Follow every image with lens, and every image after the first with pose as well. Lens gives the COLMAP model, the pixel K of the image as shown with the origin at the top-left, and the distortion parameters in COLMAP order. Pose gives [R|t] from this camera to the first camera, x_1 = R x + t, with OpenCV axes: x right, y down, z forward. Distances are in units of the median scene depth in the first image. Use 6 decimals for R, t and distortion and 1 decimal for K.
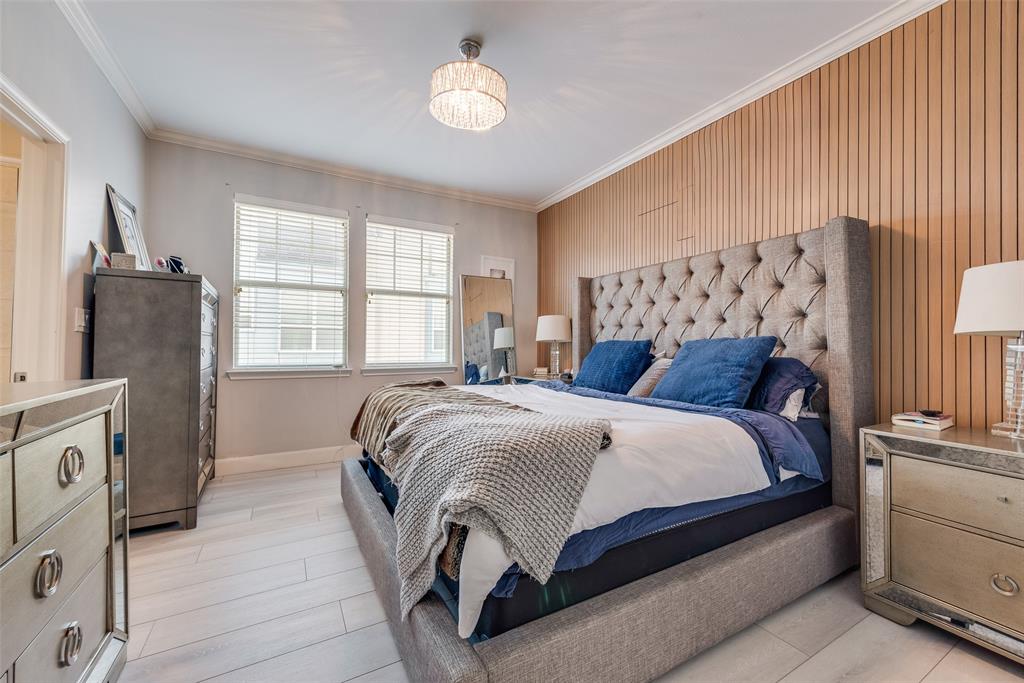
lens RADIAL K [[402.7, 0, 511.3], [0, 402.7, 341.0], [0, 0, 1]] dist [0.011061, -0.000121]
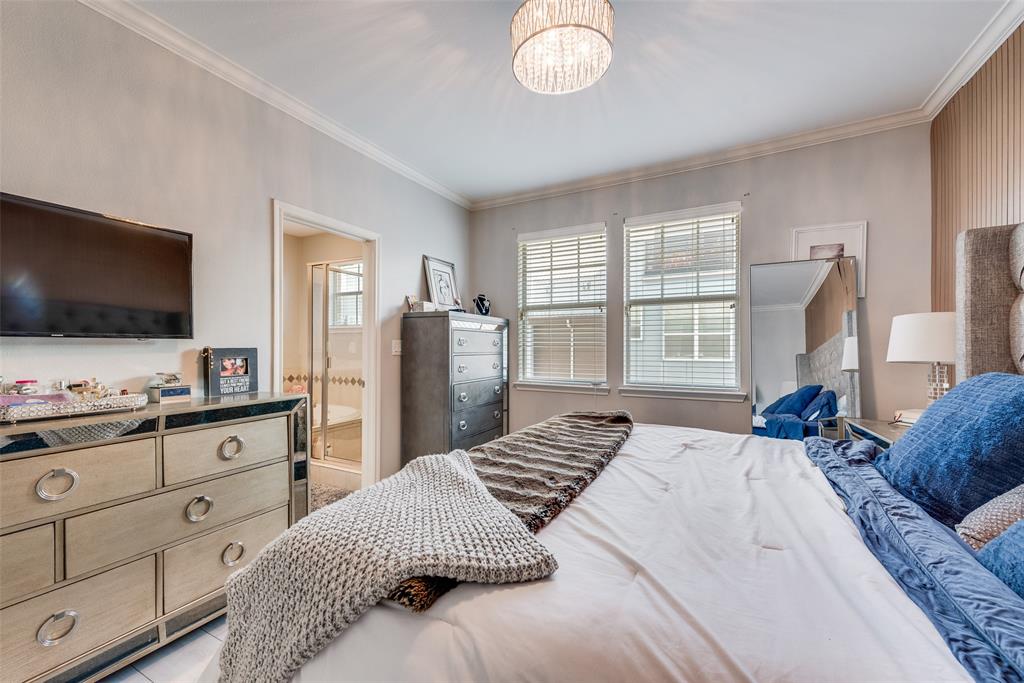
lens RADIAL K [[402.7, 0, 510.4], [0, 402.7, 345.8], [0, 0, 1]] dist [0.011061, -0.000121]
pose [[0.542169, -0.006299, -0.840246, 0.267991], [0.009527, 0.999954, -0.001349, -0.028972], [0.840216, -0.007274, 0.542204, 0.290544]]
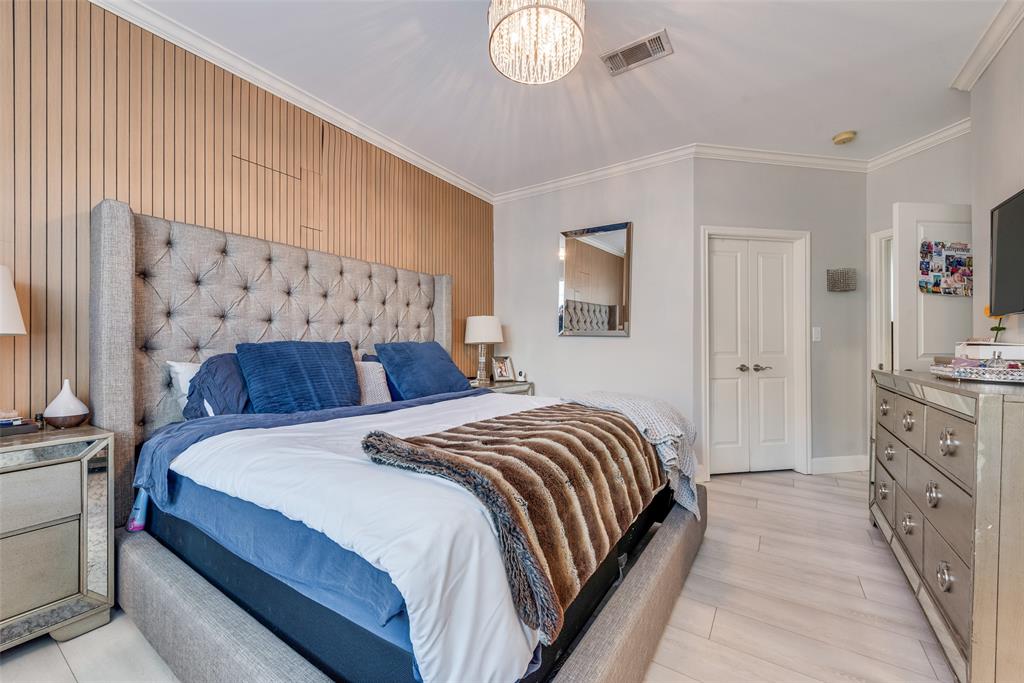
lens RADIAL K [[402.7, 0, 513.0], [0, 402.7, 345.5], [0, 0, 1]] dist [0.011061, -0.000121]
pose [[-0.459743, -0.004553, 0.888040, -0.435411], [-0.007979, 0.999968, 0.000996, 0.000415], [-0.888016, -0.006628, -0.459765, 0.782689]]
